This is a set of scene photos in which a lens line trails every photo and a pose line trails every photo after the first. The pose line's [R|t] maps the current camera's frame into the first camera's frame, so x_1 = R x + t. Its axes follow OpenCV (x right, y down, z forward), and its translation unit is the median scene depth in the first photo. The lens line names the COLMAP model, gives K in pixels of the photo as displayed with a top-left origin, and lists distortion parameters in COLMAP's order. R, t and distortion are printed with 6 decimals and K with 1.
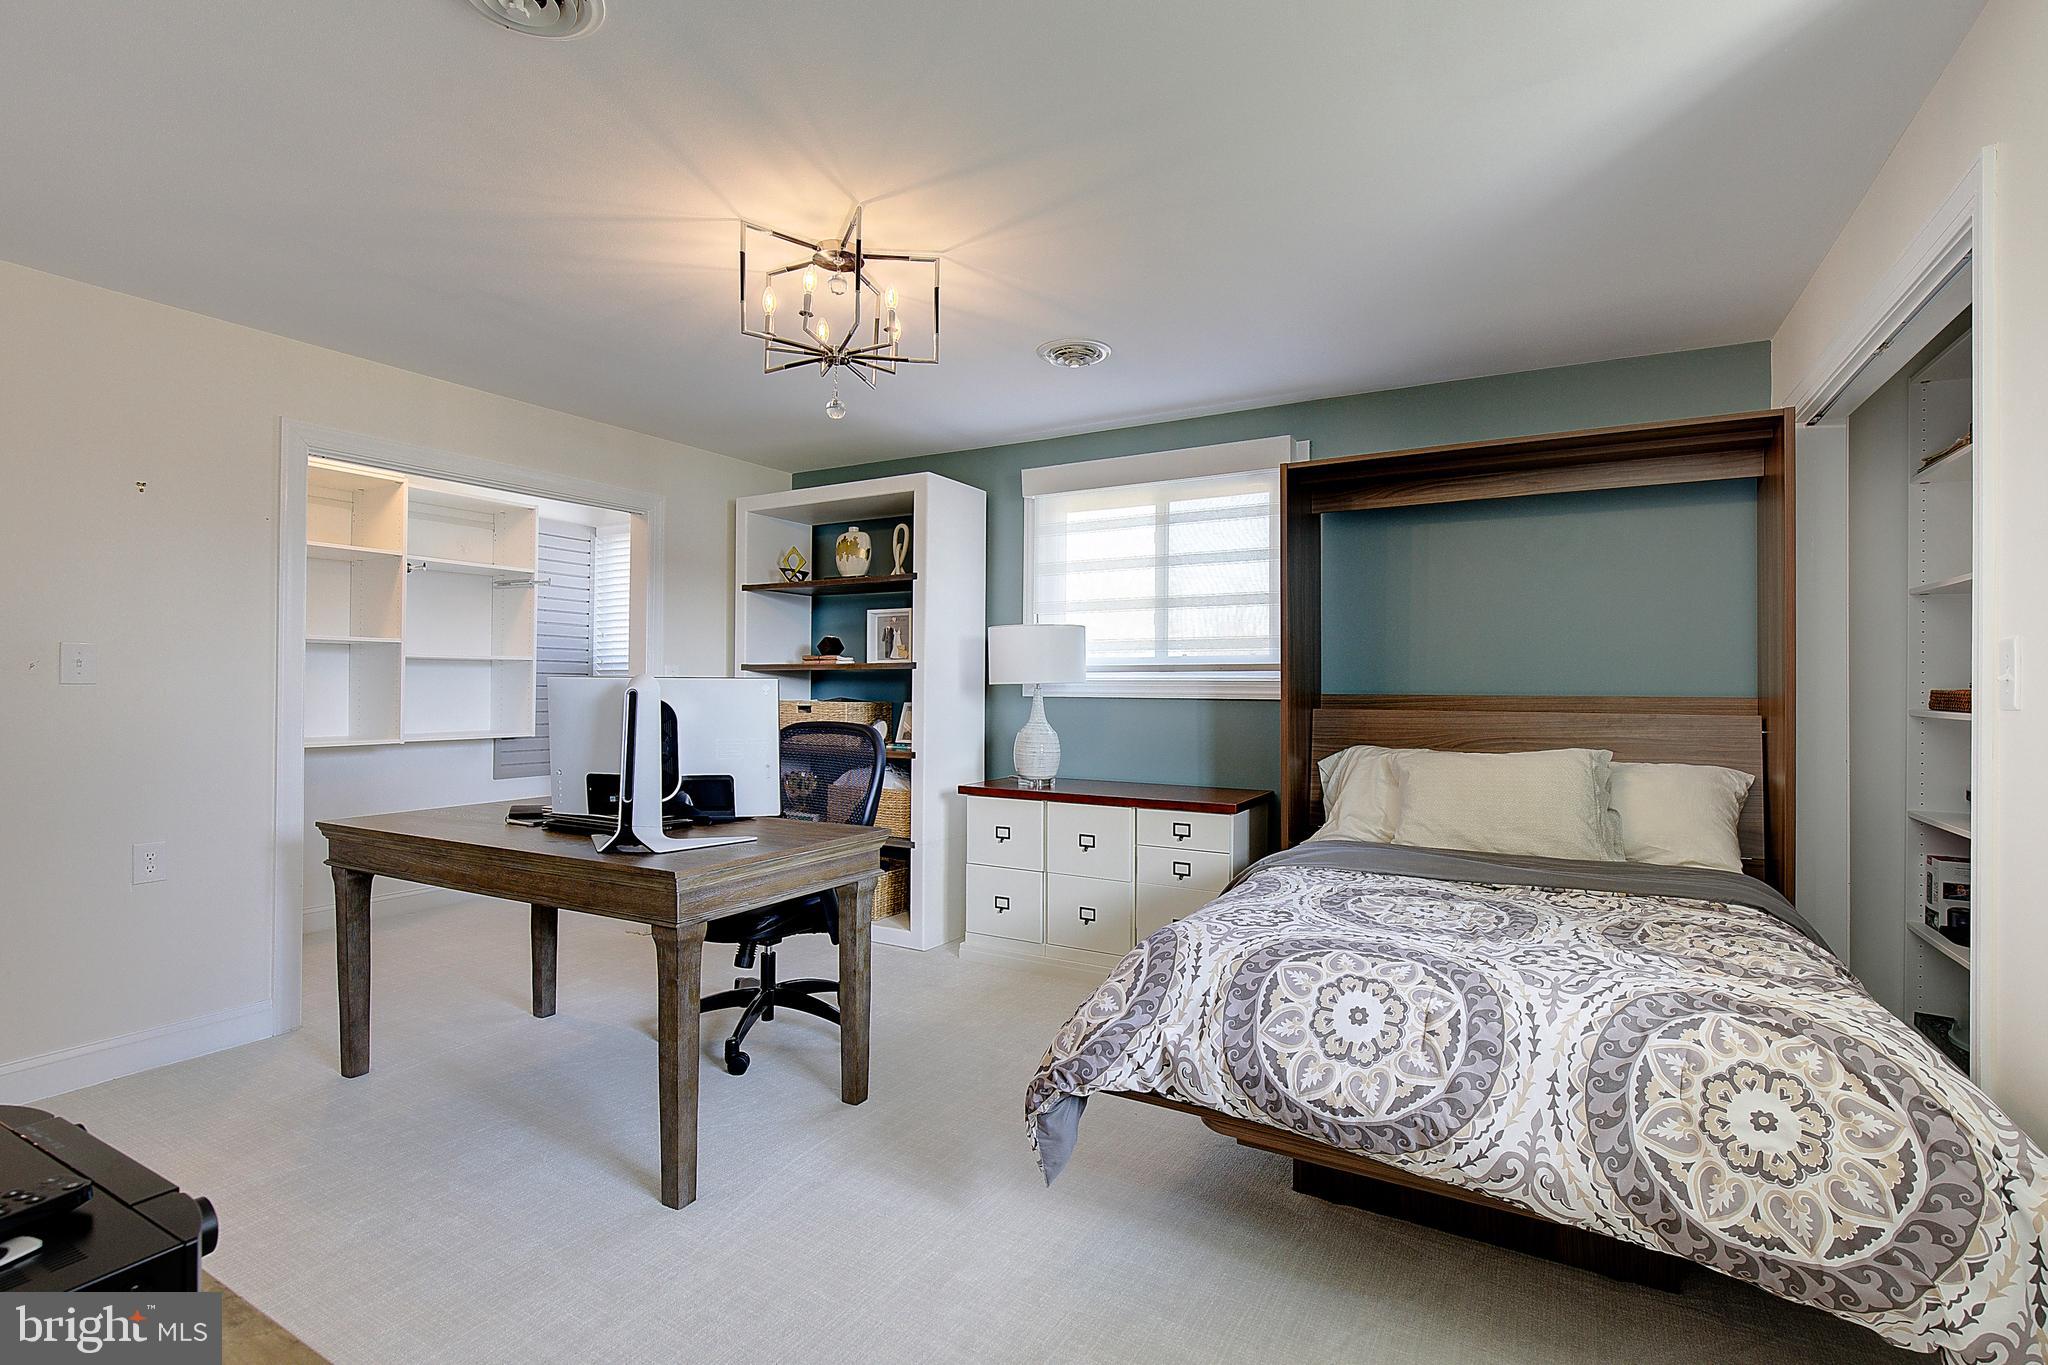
lens RADIAL K [[954.9, 0, 1031.2], [0, 954.9, 693.8], [0, 0, 1]] dist [-0.025704, -0.000380]
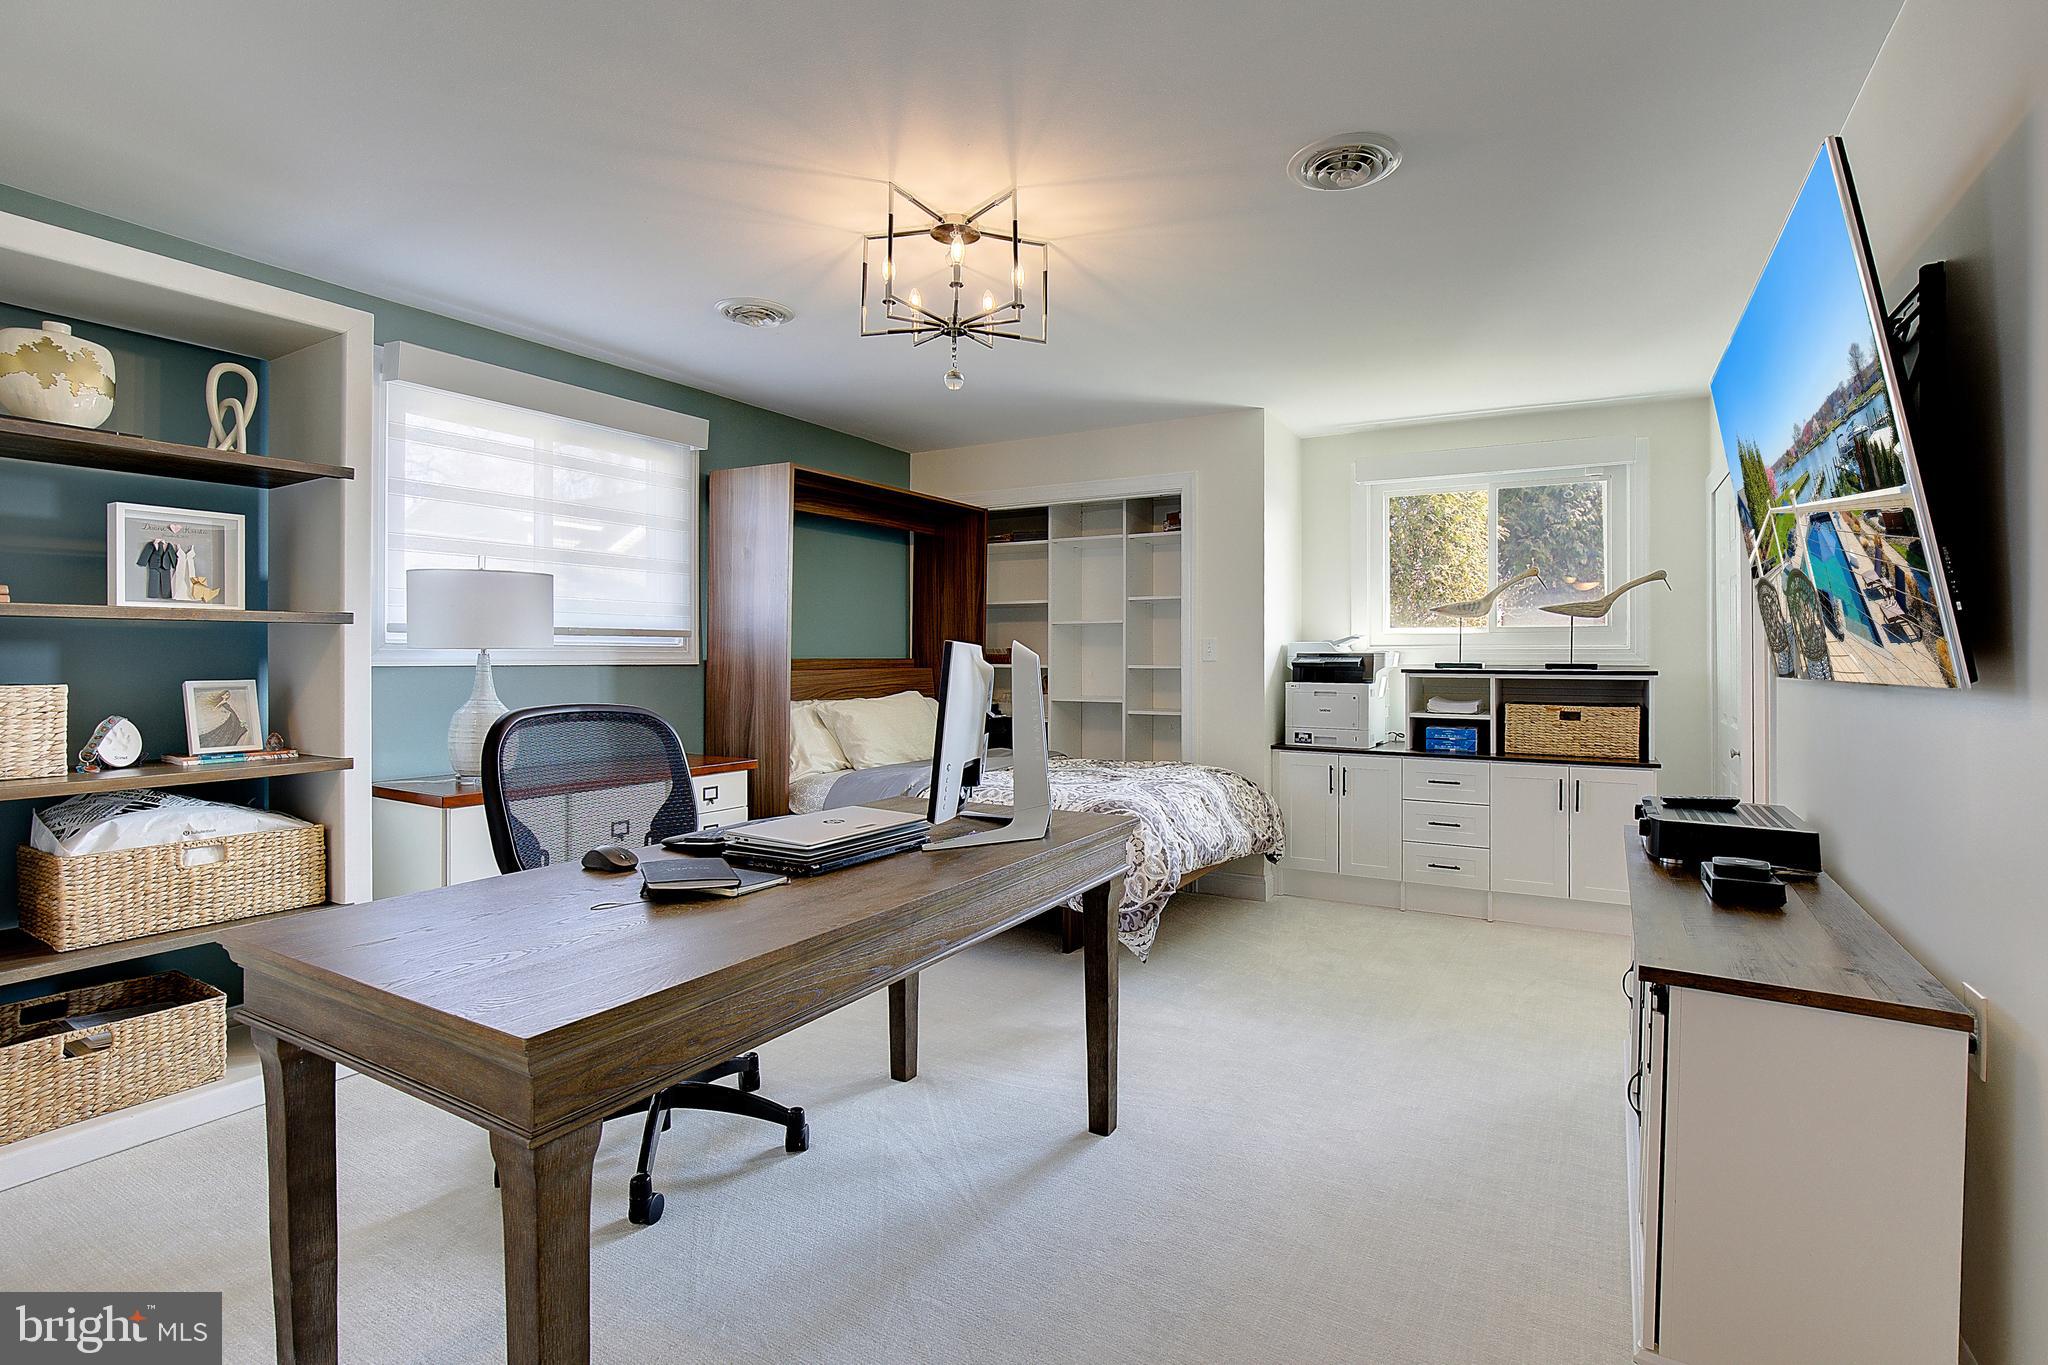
lens RADIAL K [[947.7, 0, 1043.4], [0, 947.7, 677.1], [0, 0, 1]] dist [-0.004688, 0.000160]
pose [[0.015336, -0.030231, 0.999425, -0.730649], [-0.000906, 0.999542, 0.030249, -0.011321], [-0.999882, -0.001370, 0.015302, 0.541947]]
